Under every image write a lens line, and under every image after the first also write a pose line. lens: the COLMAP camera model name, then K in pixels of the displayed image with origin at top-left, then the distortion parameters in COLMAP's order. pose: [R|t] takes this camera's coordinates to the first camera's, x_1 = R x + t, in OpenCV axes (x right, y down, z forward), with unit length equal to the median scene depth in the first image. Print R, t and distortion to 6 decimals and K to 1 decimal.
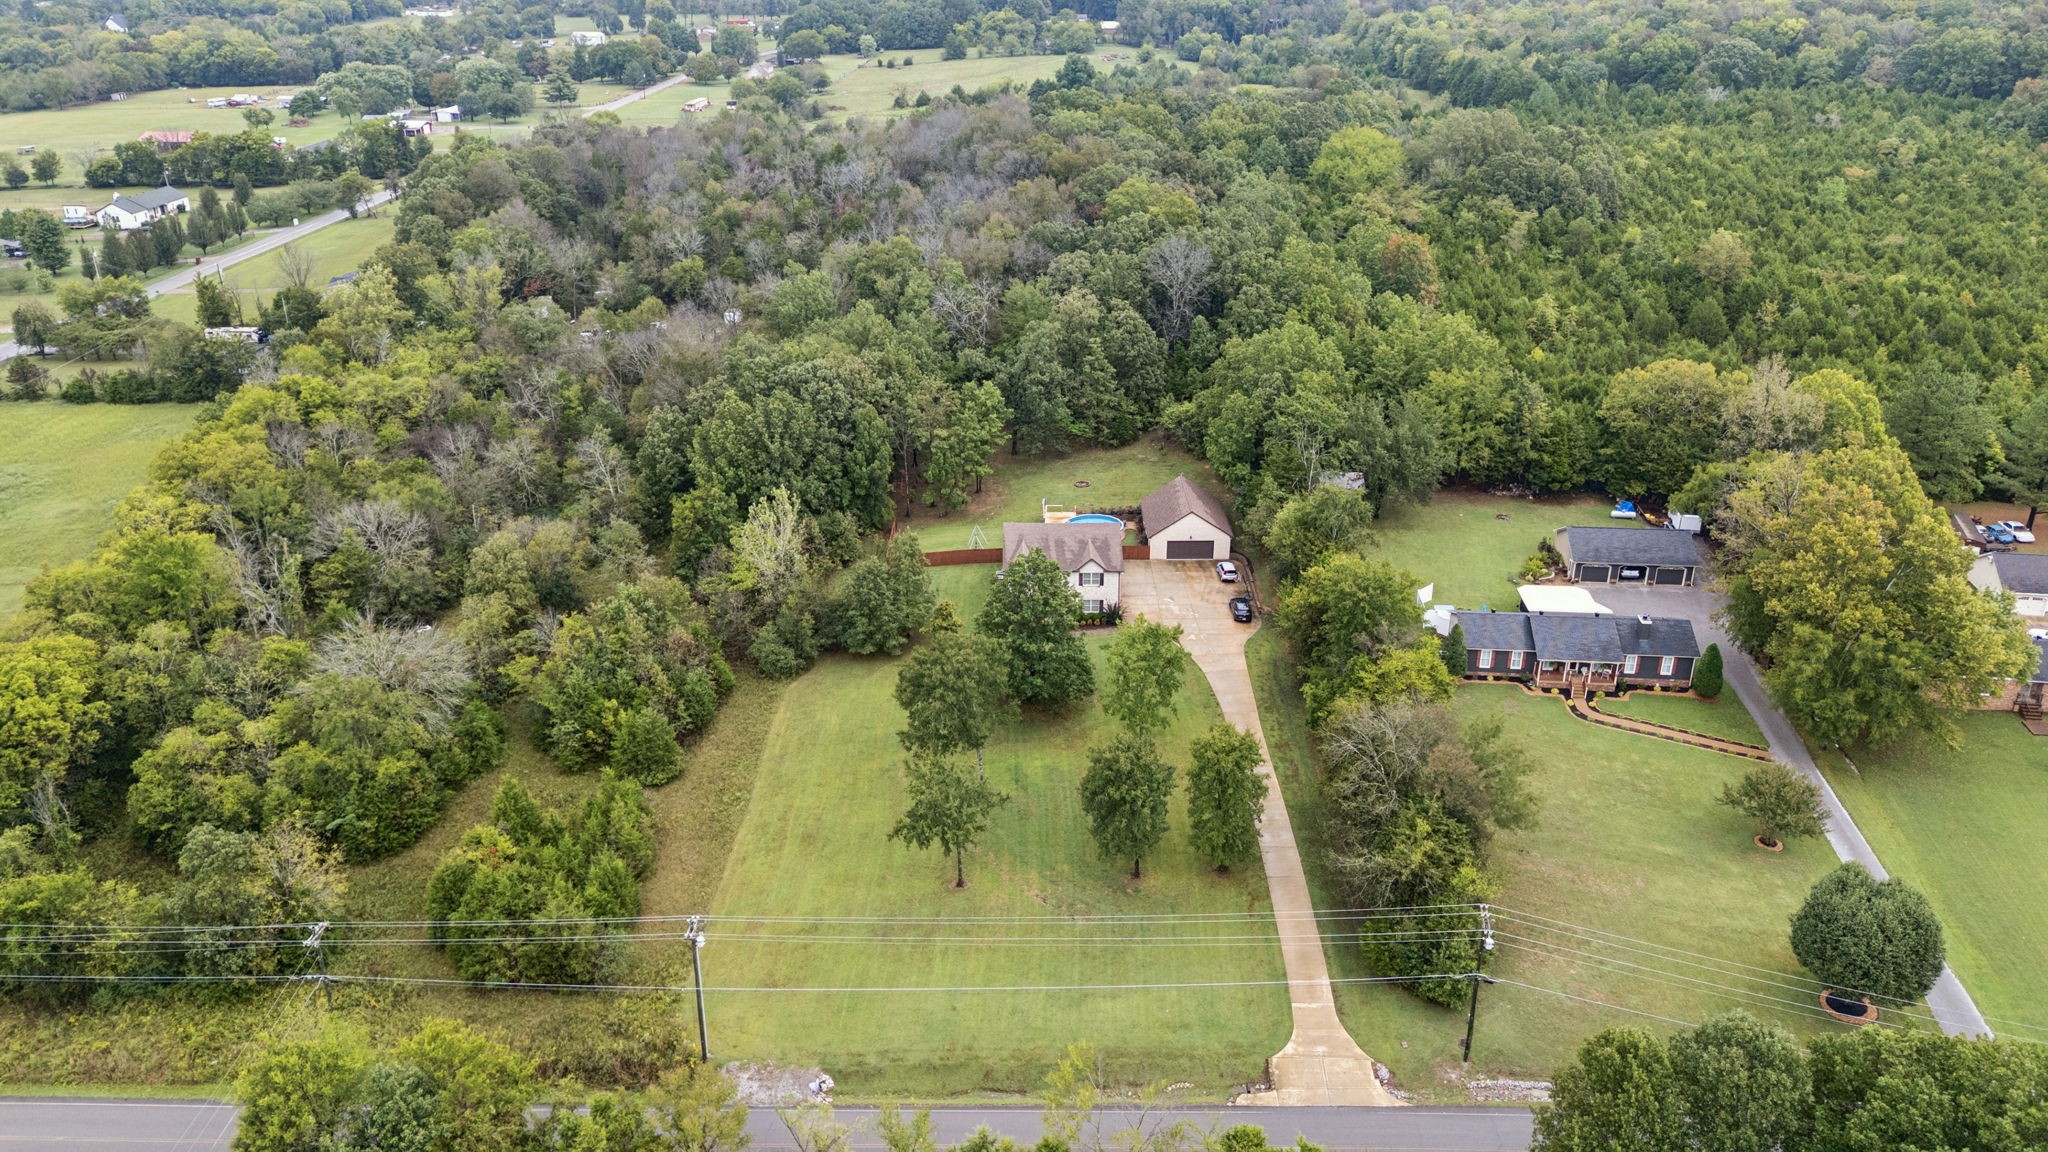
lens RADIAL K [[1513.6, 0, 1025.1], [0, 1513.6, 587.2], [0, 0, 1]] dist [0.062468, -0.054025]
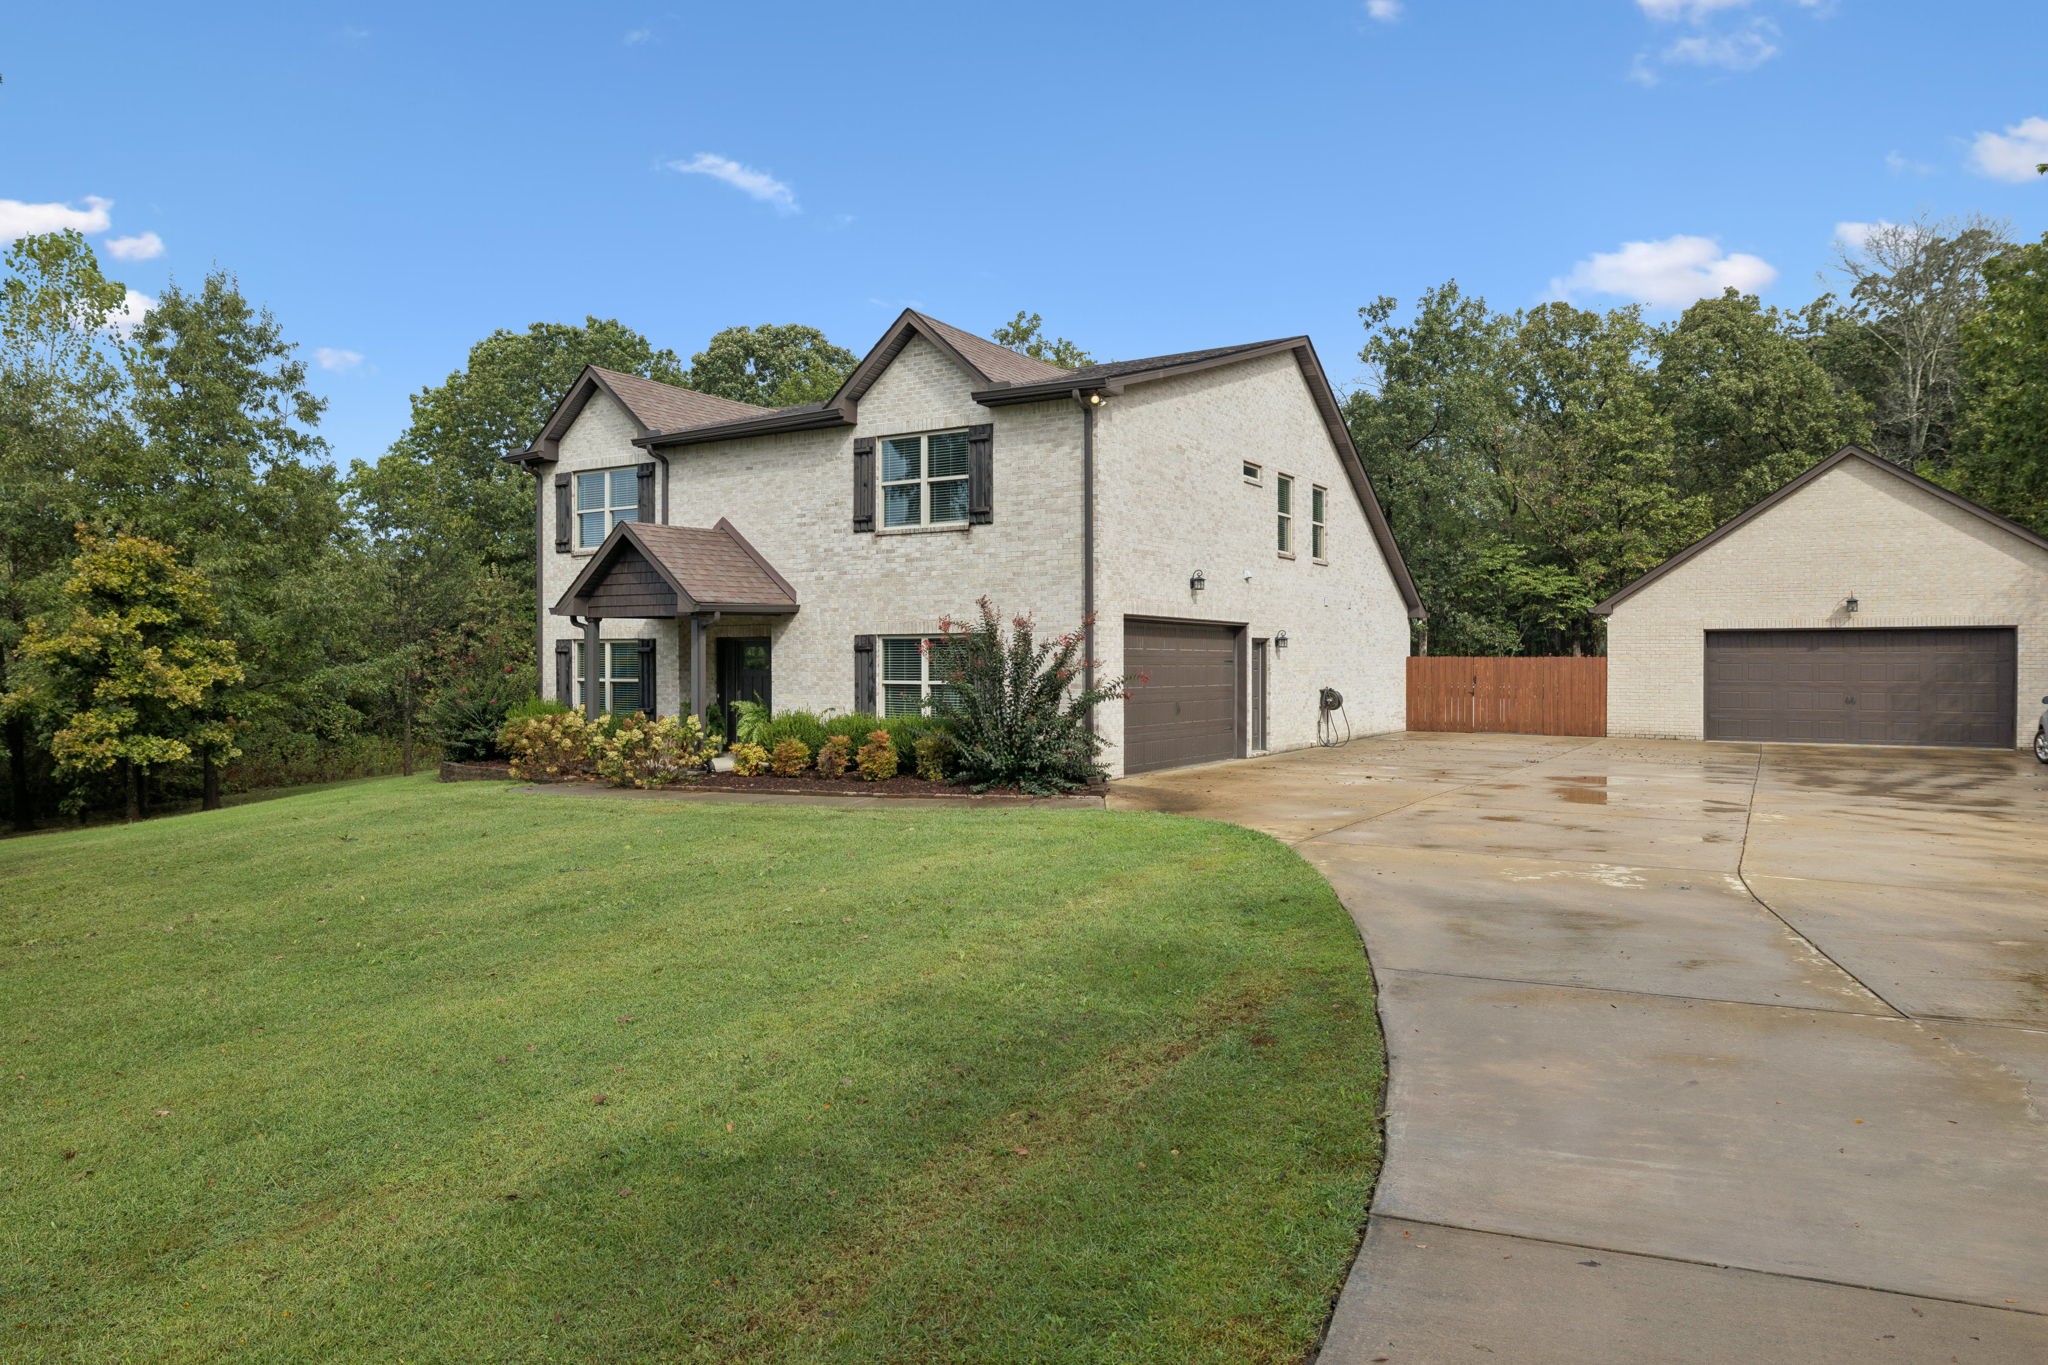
lens RADIAL K [[1332.3, 0, 1018.5], [0, 1332.3, 679.2], [0, 0, 1]] dist [-0.014624, -0.004010]
pose [[0.845233, 0.012210, -0.534258, 0.105775], [-0.226232, 0.913909, -0.337030, 0.046811], [0.484148, 0.405735, 0.775229, 0.801539]]
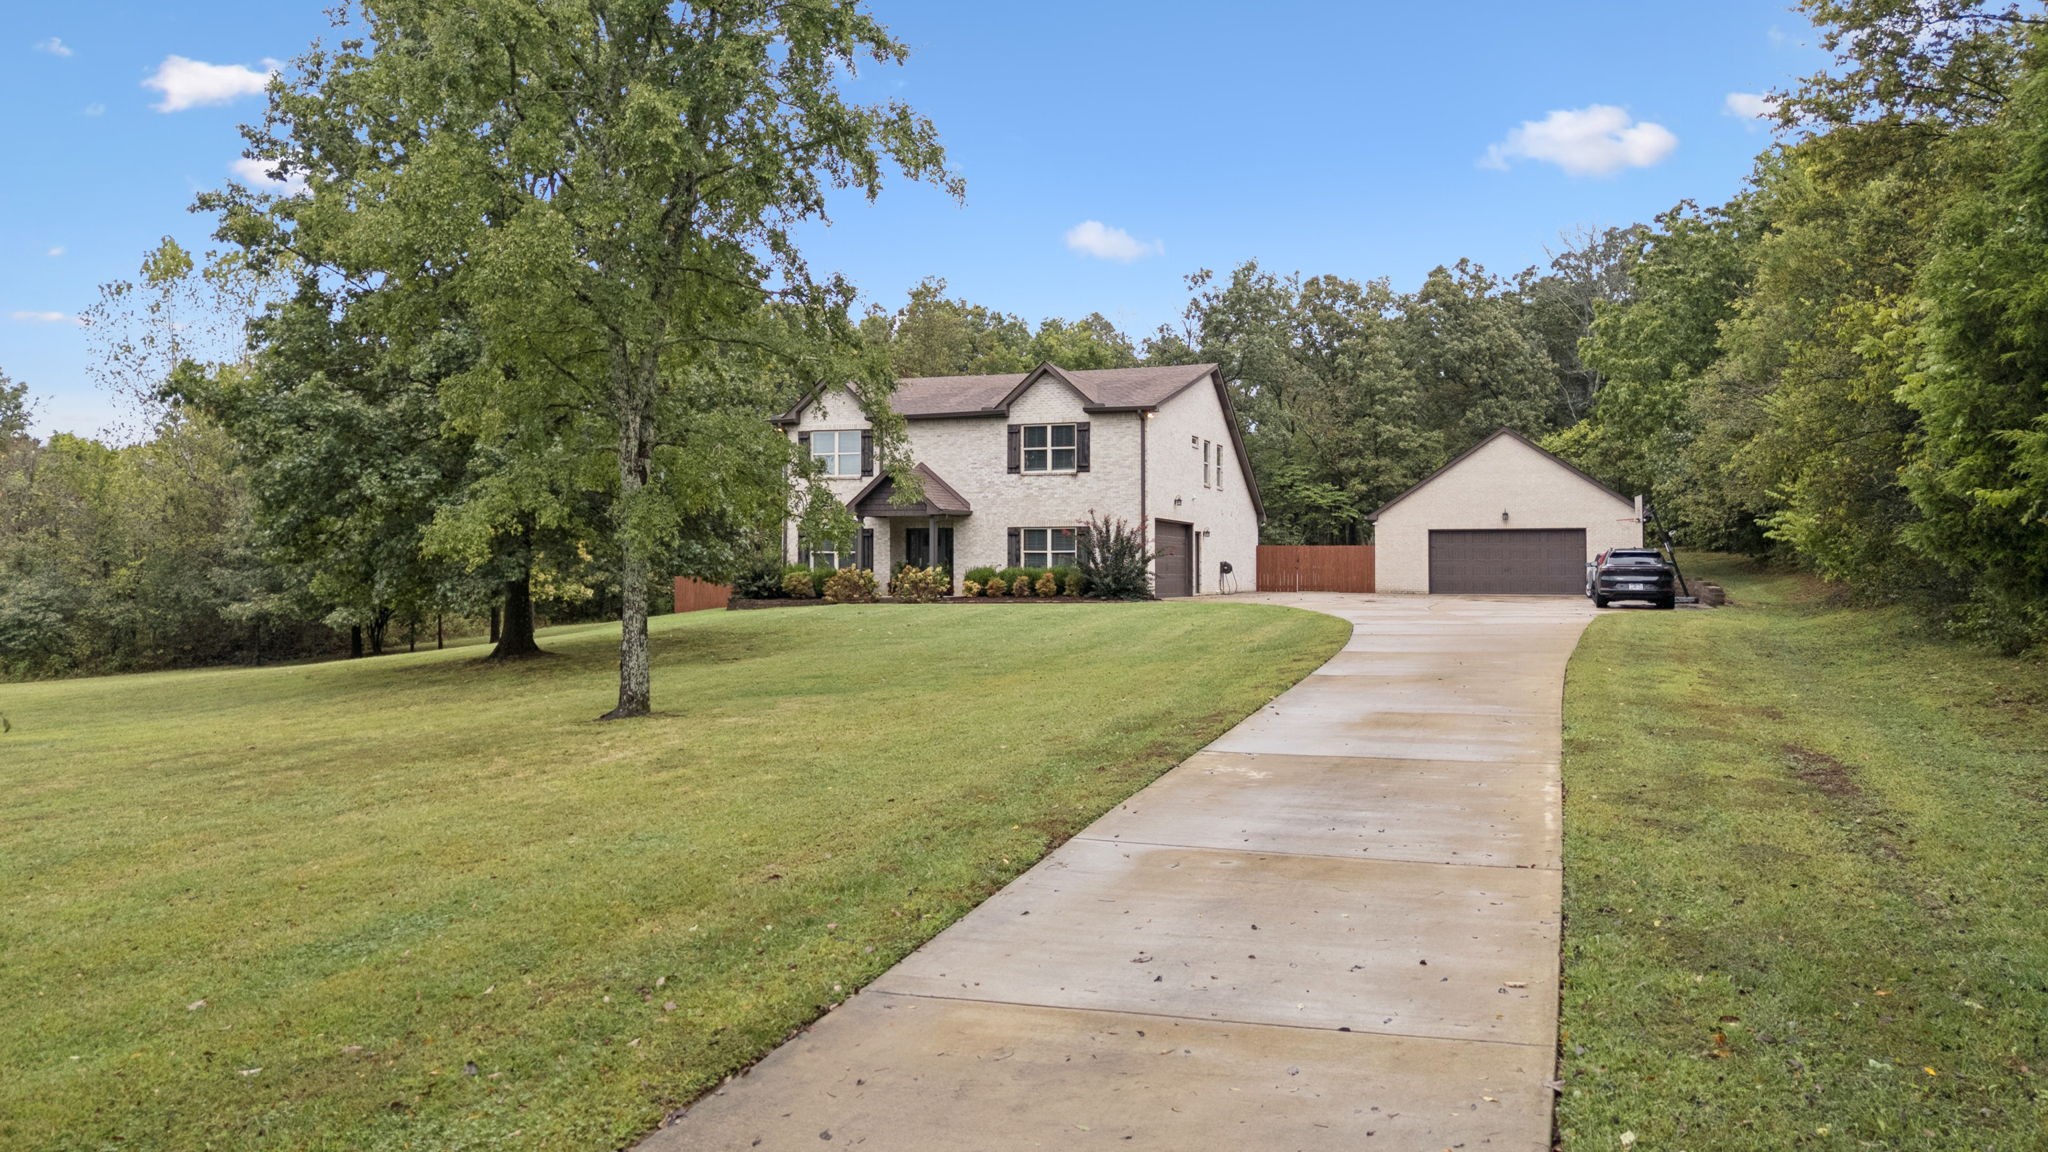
lens RADIAL K [[1513.6, 0, 1028.3], [0, 1513.6, 559.1], [0, 0, 1]] dist [0.062468, -0.054025]
pose [[0.936210, 0.006503, -0.351380, 0.123150], [-0.154265, 0.905961, -0.394256, 0.110528], [0.315772, 0.423312, 0.849173, 0.673435]]
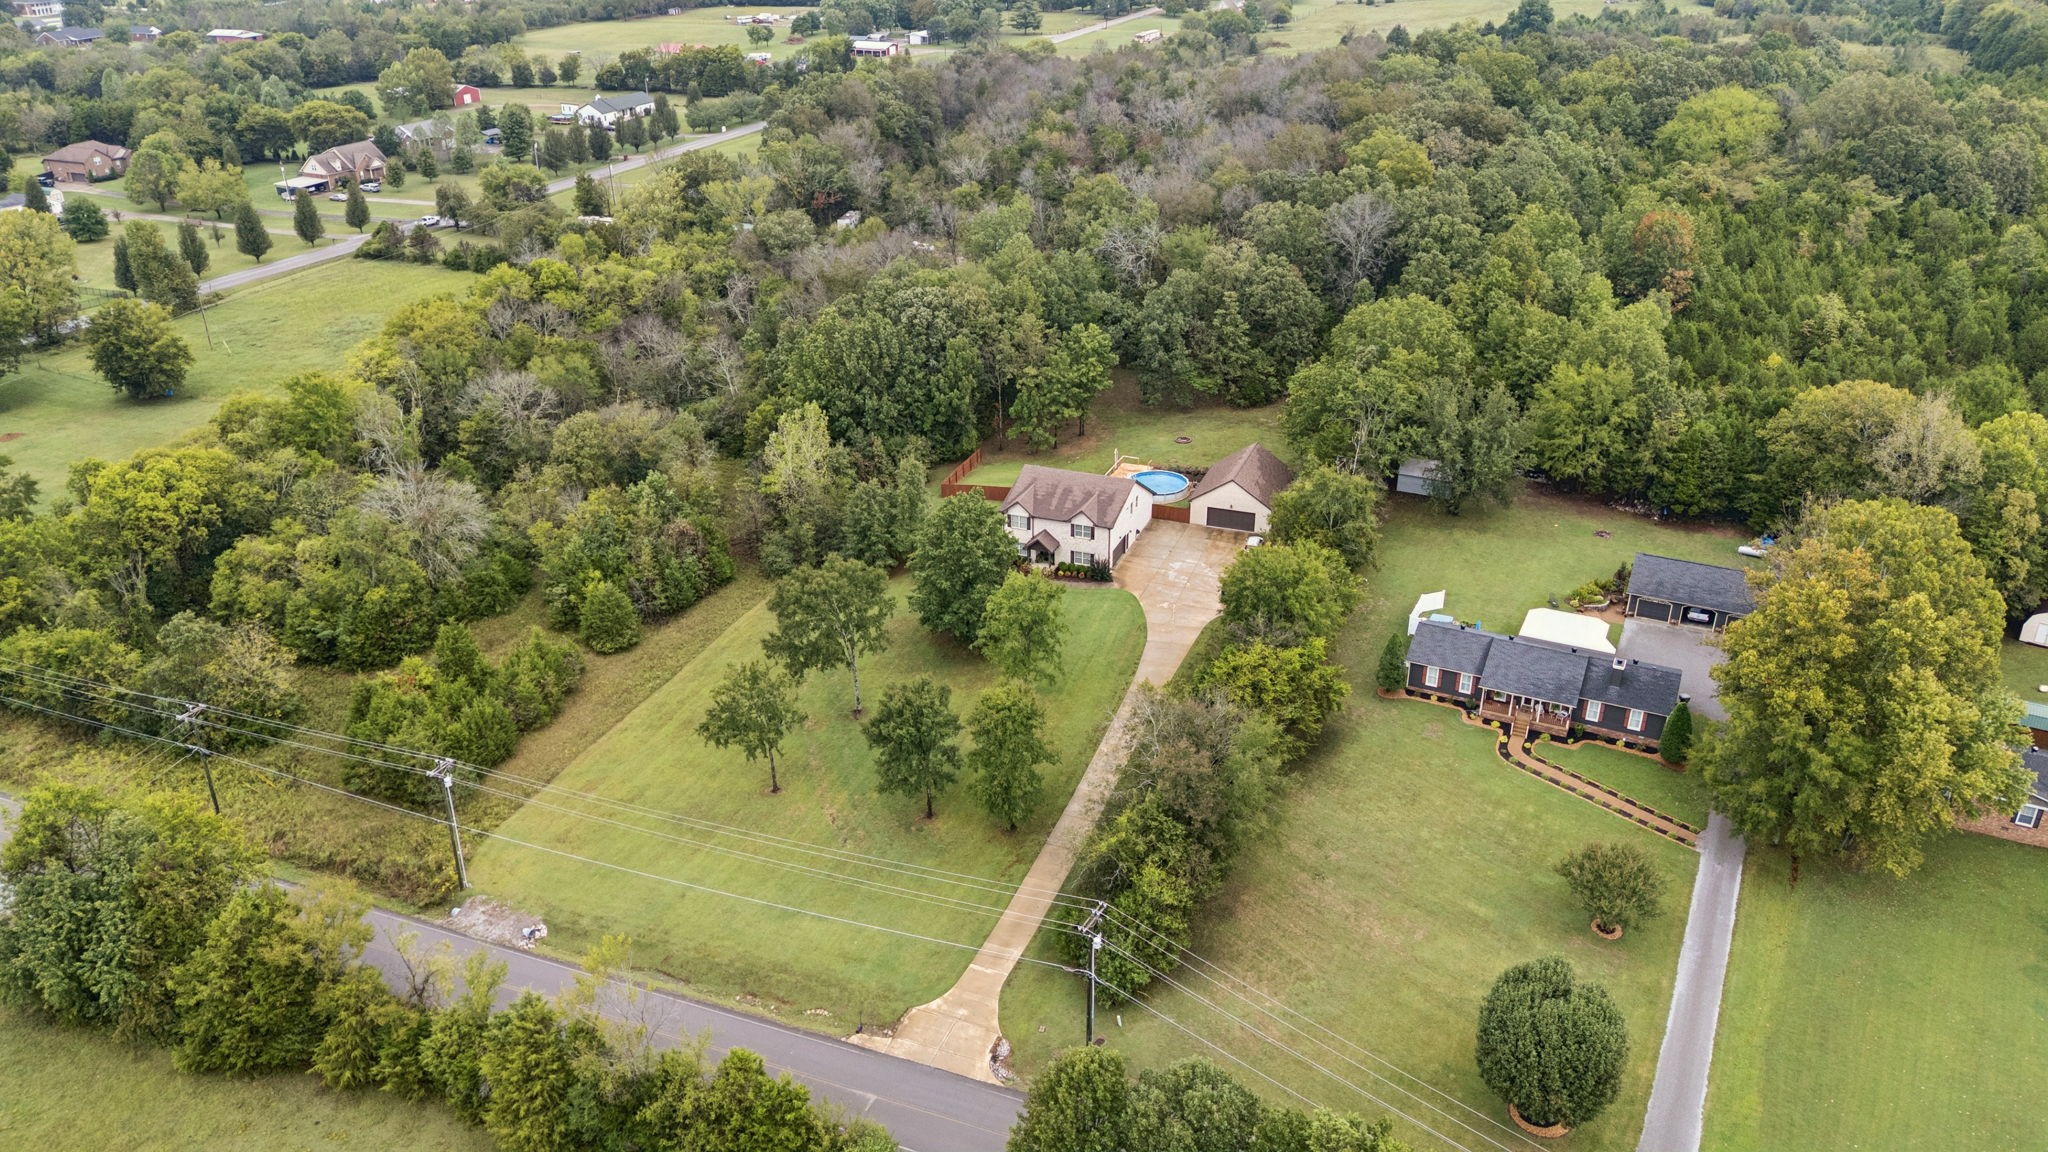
lens RADIAL K [[1513.6, 0, 1025.5], [0, 1513.6, 584.1], [0, 0, 1]] dist [0.062468, -0.054025]
pose [[0.933527, 0.157157, -0.322225, 0.292880], [-0.145334, 0.987526, 0.060590, -0.022539], [0.327728, -0.009732, 0.944722, 0.045448]]
